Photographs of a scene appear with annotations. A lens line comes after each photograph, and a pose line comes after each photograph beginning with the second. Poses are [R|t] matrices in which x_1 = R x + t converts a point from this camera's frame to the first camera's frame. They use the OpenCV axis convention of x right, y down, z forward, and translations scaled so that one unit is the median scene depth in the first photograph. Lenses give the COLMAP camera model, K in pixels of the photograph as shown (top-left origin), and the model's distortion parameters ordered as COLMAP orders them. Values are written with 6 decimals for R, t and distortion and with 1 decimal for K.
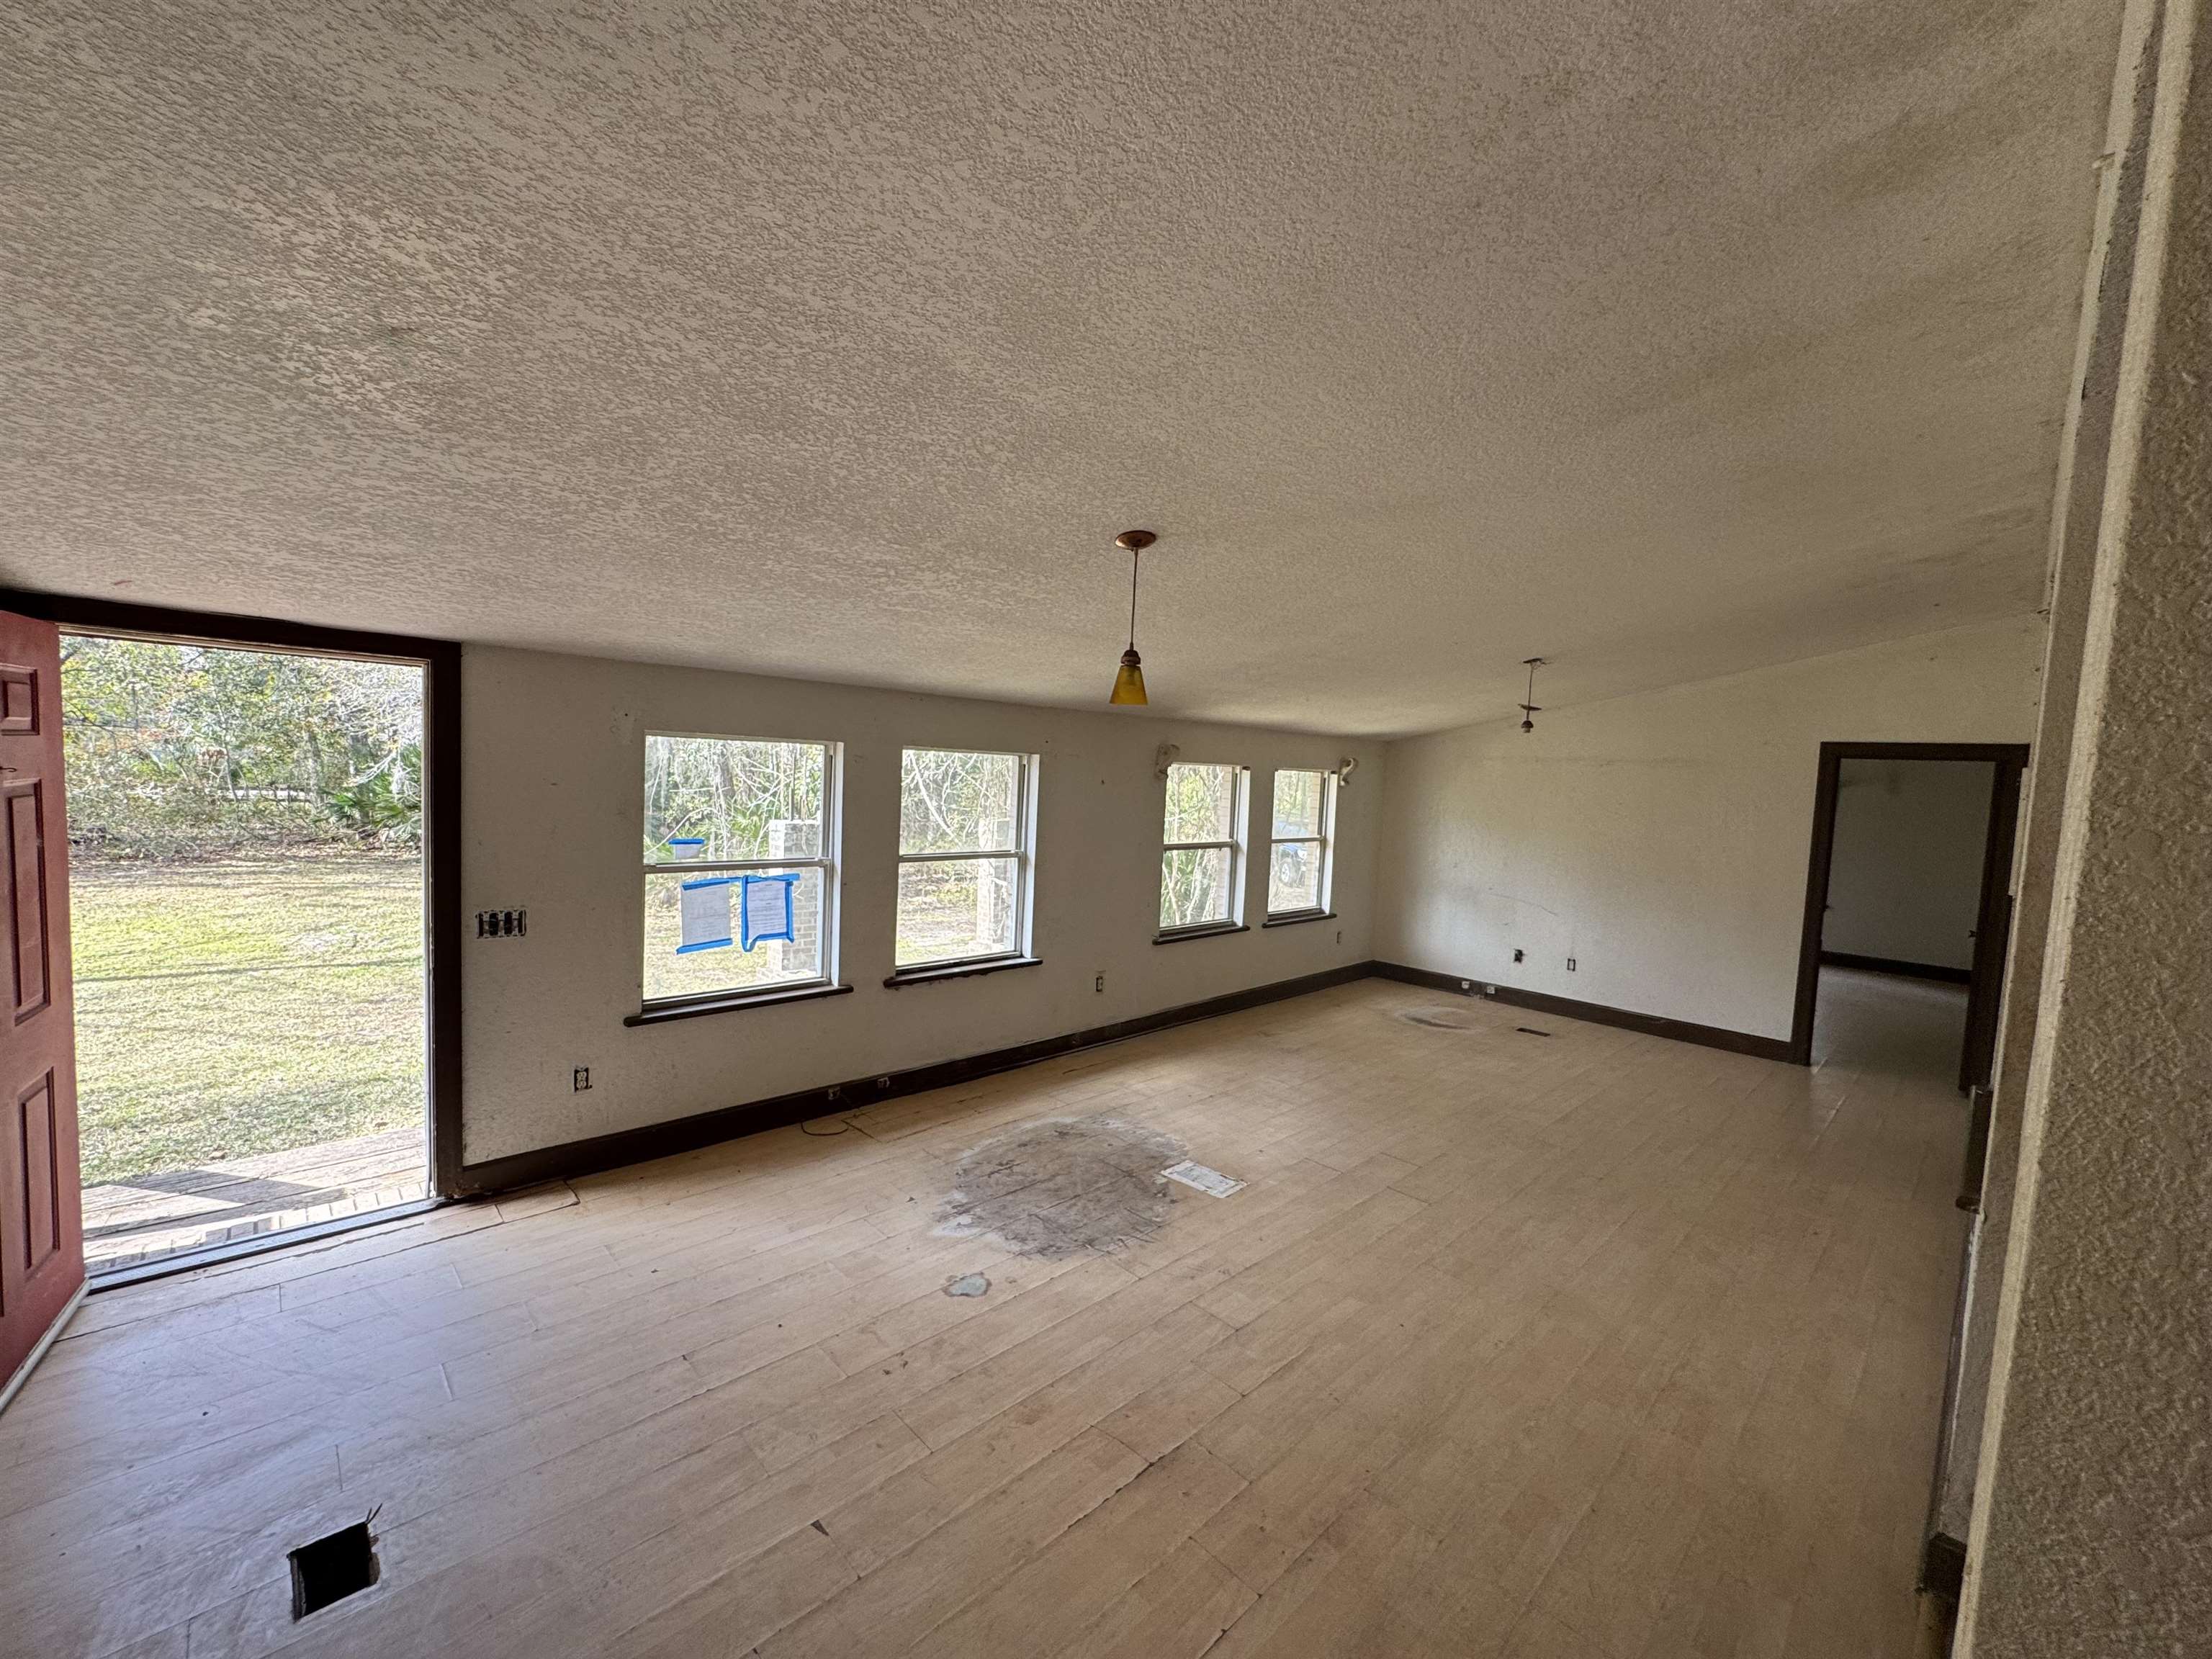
lens RADIAL K [[884.8, 0, 1111.8], [0, 884.8, 837.9], [0, 0, 1]] dist [-0.002480, 0.000724]
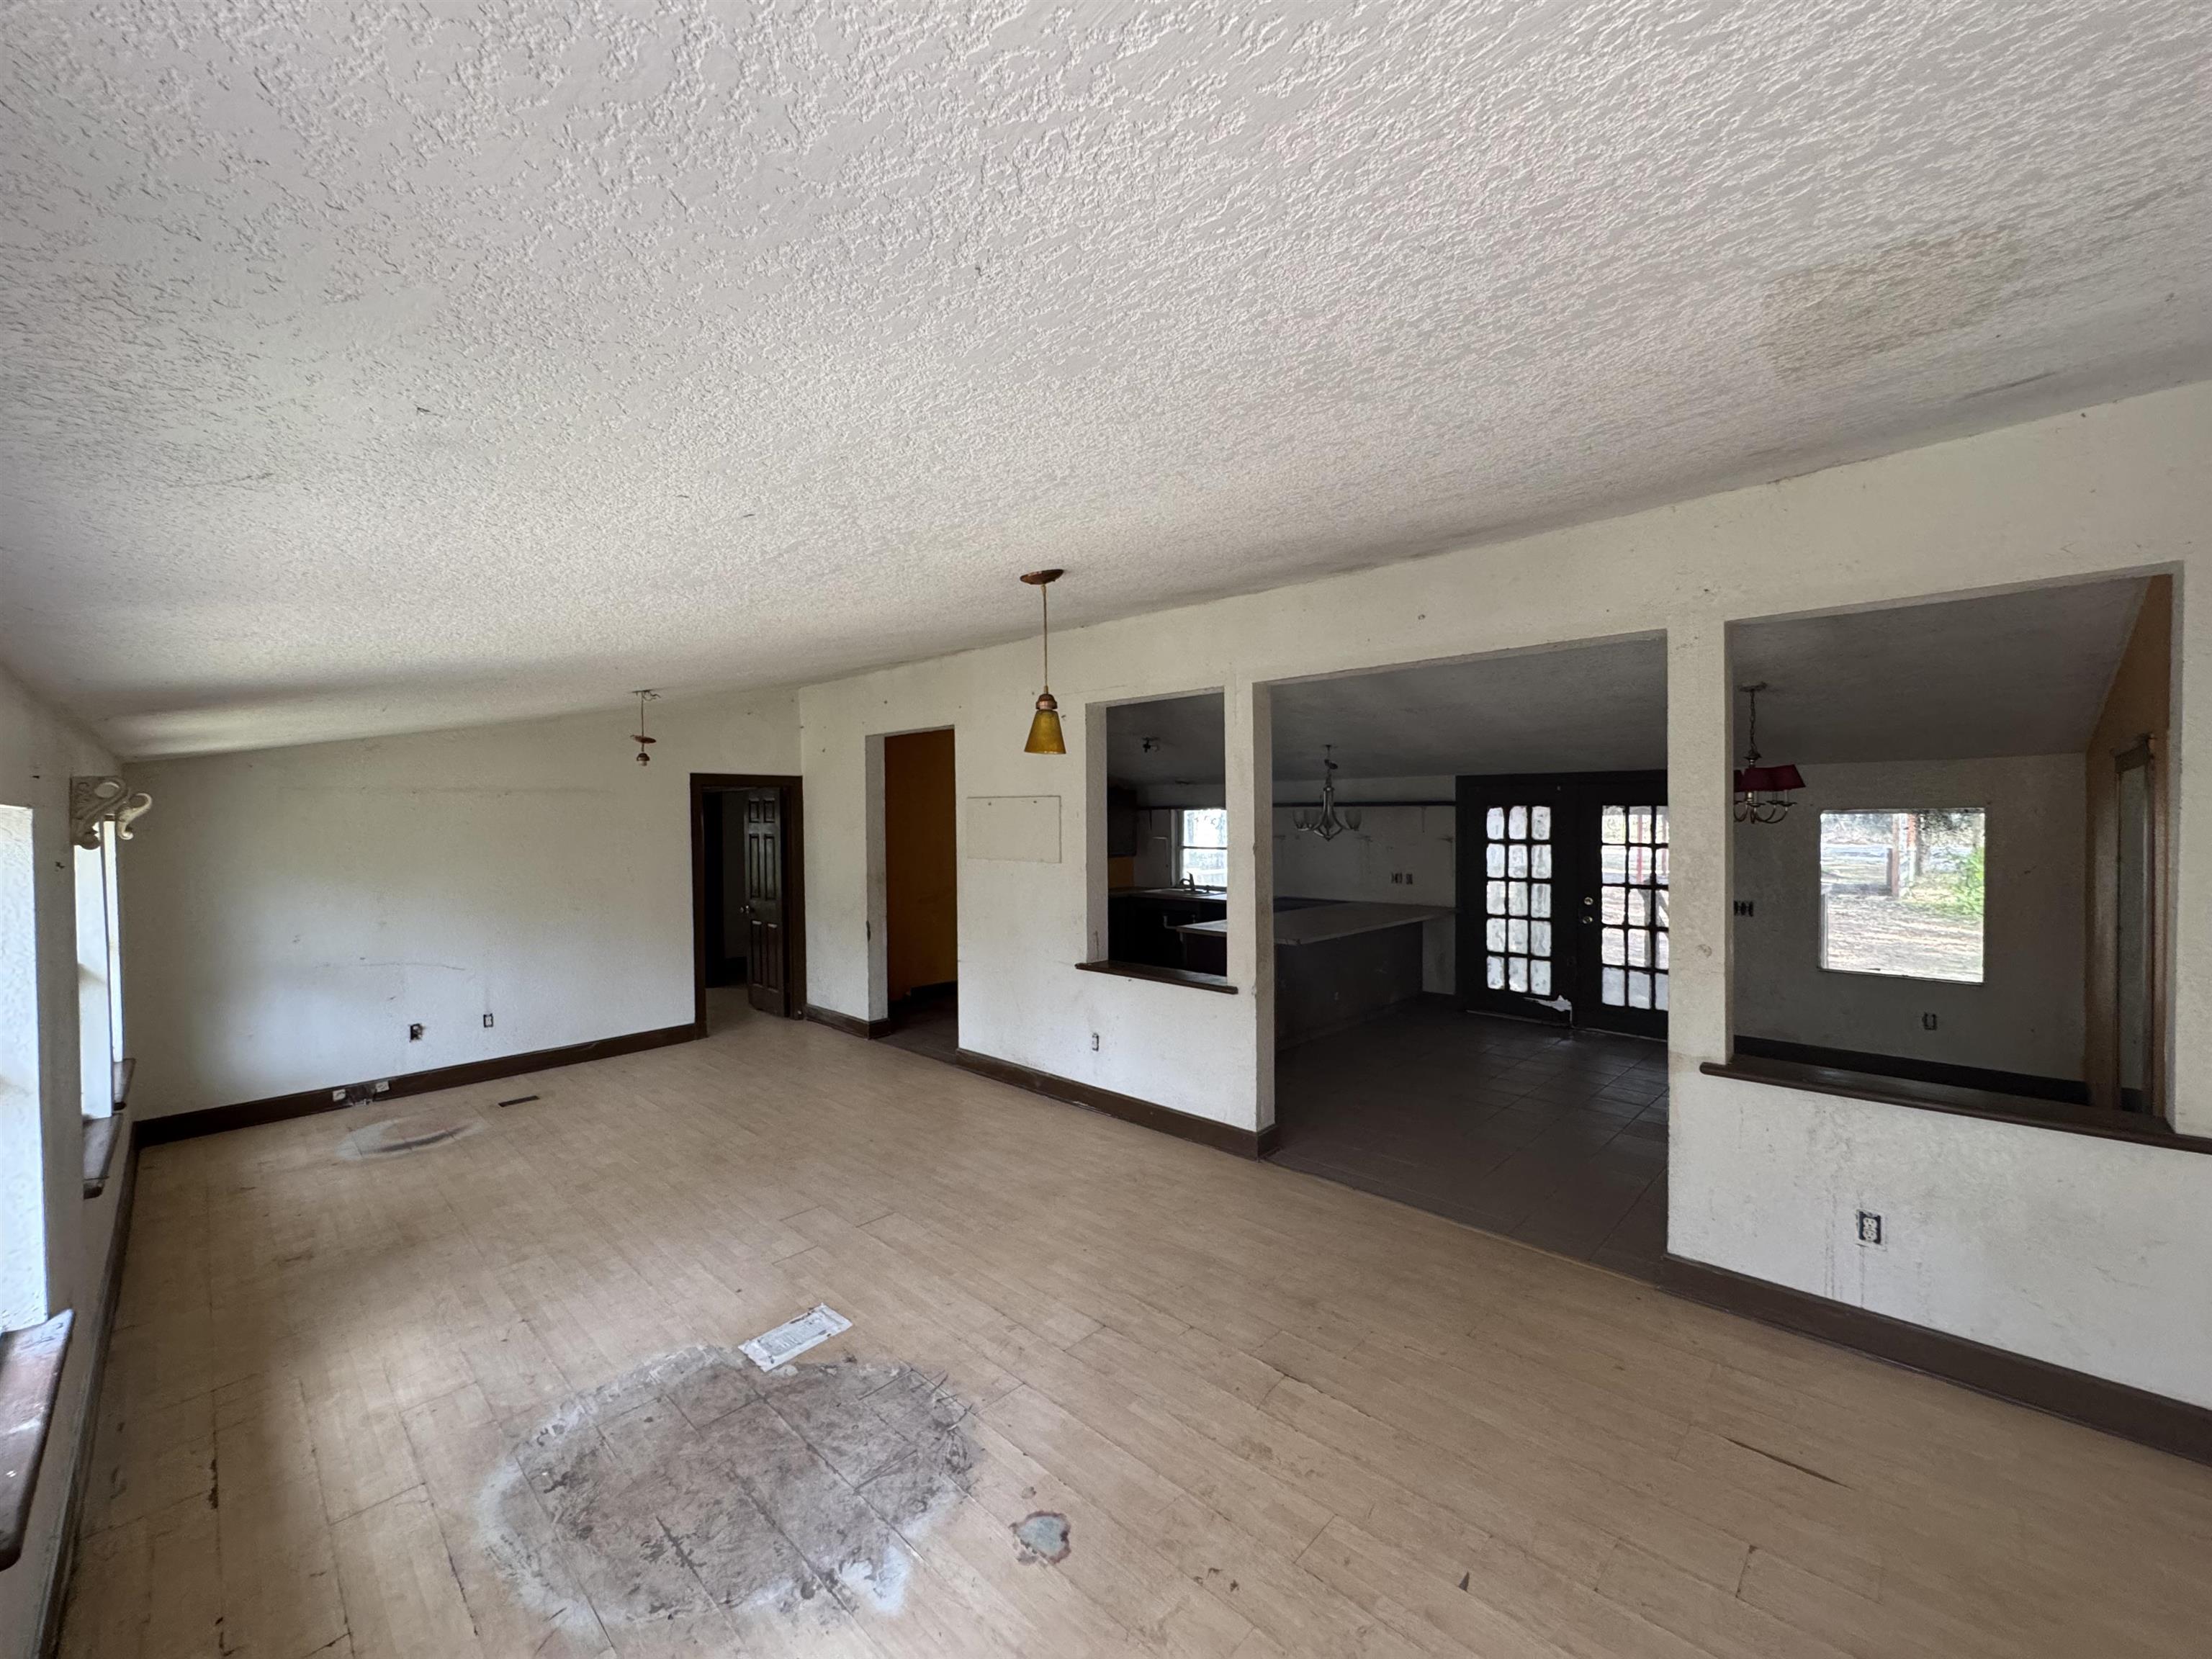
lens RADIAL K [[884.8, 0, 1098.3], [0, 884.8, 832.5], [0, 0, 1]] dist [-0.002480, 0.000724]
pose [[-0.027638, -0.065175, 0.997491, -0.615607], [0.085969, 0.994020, 0.067330, -0.085161], [-0.995914, 0.087614, -0.021870, 0.661203]]
